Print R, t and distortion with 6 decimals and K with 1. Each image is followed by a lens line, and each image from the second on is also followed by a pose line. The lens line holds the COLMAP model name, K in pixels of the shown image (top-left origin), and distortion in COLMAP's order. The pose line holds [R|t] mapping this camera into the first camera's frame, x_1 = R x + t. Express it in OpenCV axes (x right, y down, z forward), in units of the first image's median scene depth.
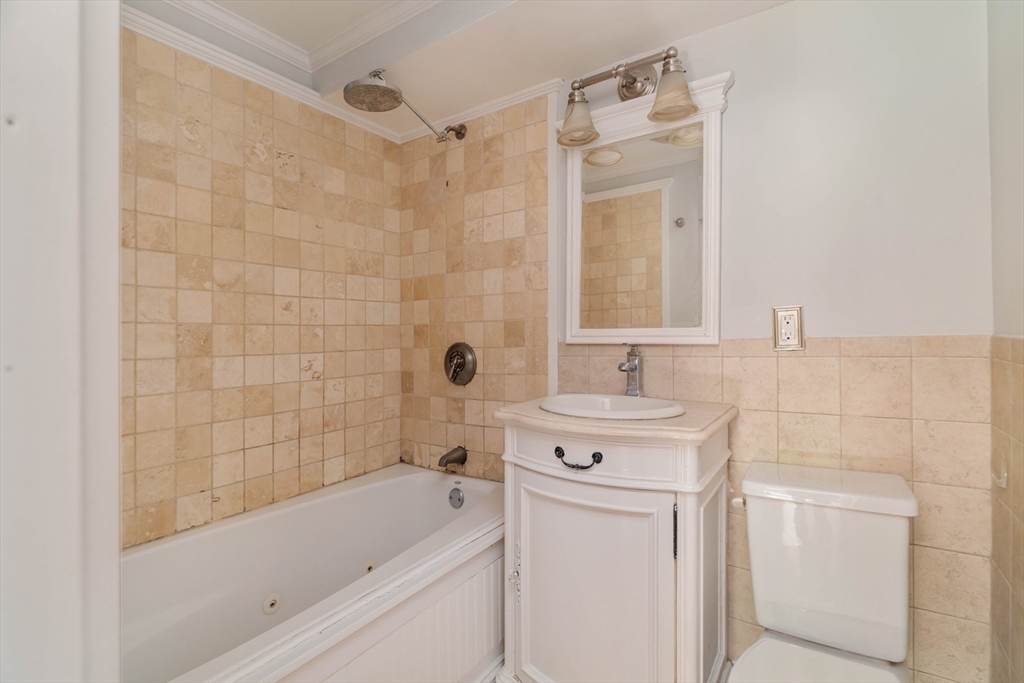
lens RADIAL K [[486.3, 0, 529.1], [0, 486.3, 346.5], [0, 0, 1]] dist [-0.001126, -0.000256]
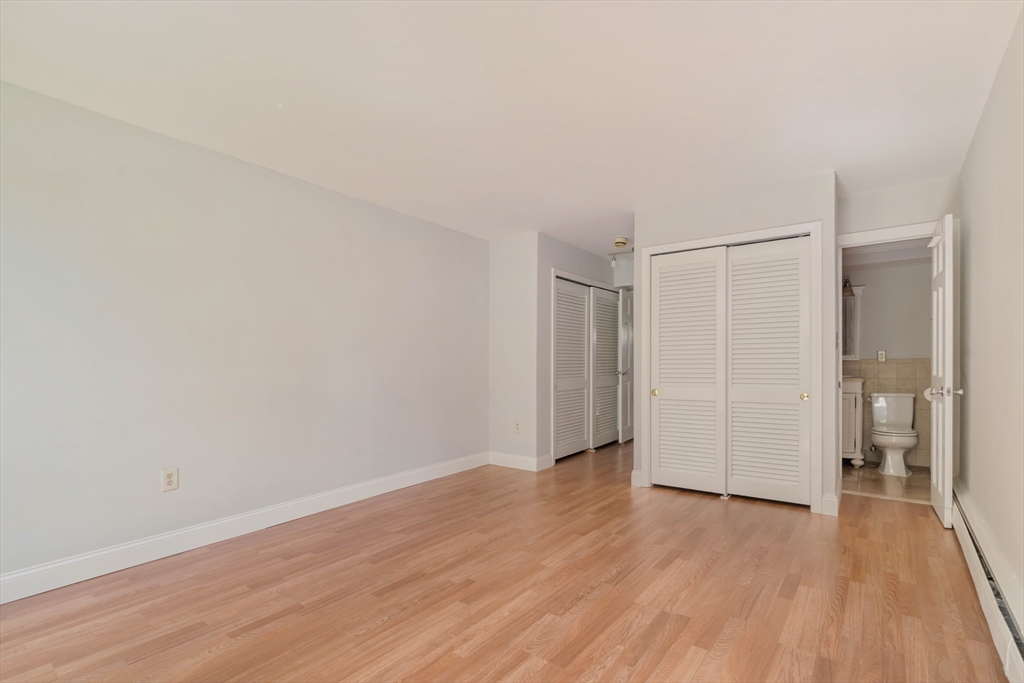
lens RADIAL K [[486.3, 0, 529.1], [0, 486.3, 346.5], [0, 0, 1]] dist [-0.001126, -0.000256]
pose [[0.999374, 0.001775, -0.035331, -2.059386], [-0.002540, 0.999763, -0.021610, -0.023610], [0.035284, 0.021686, 0.999142, -2.855397]]
